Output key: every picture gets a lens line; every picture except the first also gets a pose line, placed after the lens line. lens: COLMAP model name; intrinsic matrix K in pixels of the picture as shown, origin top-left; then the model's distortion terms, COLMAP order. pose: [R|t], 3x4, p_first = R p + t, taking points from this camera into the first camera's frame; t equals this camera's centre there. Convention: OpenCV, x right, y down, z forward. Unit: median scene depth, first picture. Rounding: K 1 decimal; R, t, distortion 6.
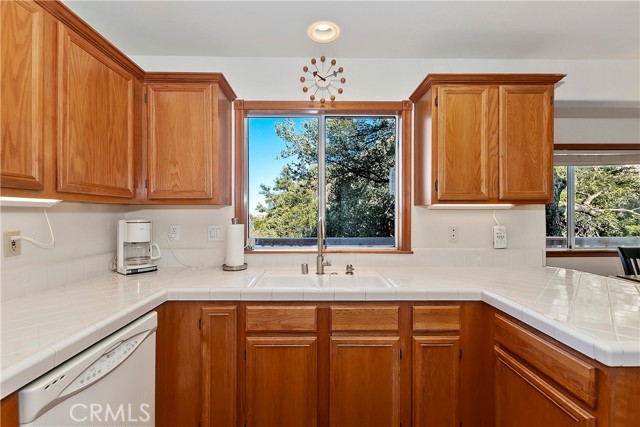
lens RADIAL K [[281.3, 0, 317.7], [0, 281.3, 214.0], [0, 0, 1]] dist [0.004563, -0.000100]
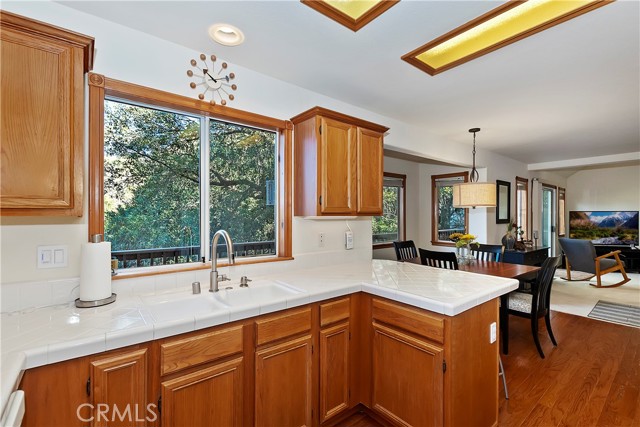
lens RADIAL K [[283.5, 0, 318.3], [0, 283.5, 215.8], [0, 0, 1]] dist [0.001096, -0.000990]
pose [[0.789664, -0.000761, 0.613540, -0.348173], [0.000424, 1.000000, 0.000694, -0.040851], [-0.613540, -0.000288, 0.789664, 0.065782]]
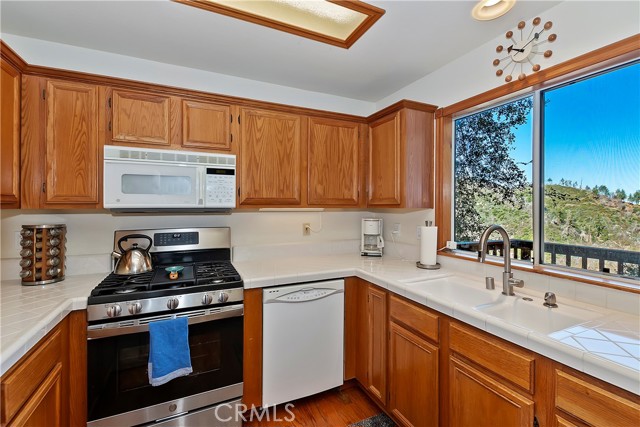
lens RADIAL K [[282.1, 0, 316.8], [0, 282.1, 207.1], [0, 0, 1]] dist [0.001095, -0.000213]
pose [[0.408790, 0.005069, -0.912615, 0.631635], [-0.004958, 0.999982, 0.003334, -0.047498], [0.912615, 0.003162, 0.408808, 0.187847]]
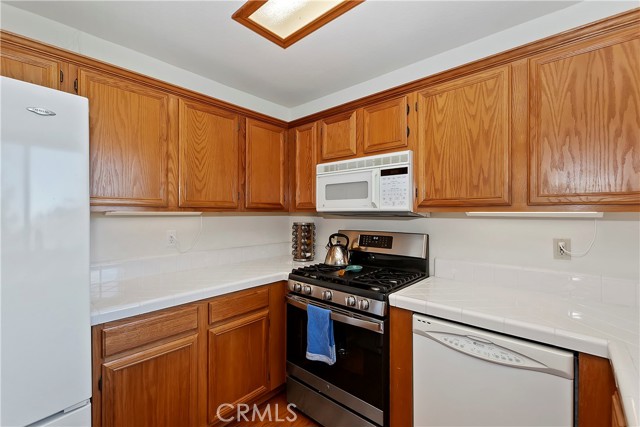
lens RADIAL K [[276.6, 0, 316.6], [0, 276.6, 213.9], [0, 0, 1]] dist [-0.001354, -0.000316]
pose [[-0.679205, -0.000914, -0.733948, 0.364840], [-0.005712, 0.999976, 0.004041, -0.030746], [0.733926, 0.006937, -0.679194, 0.815135]]
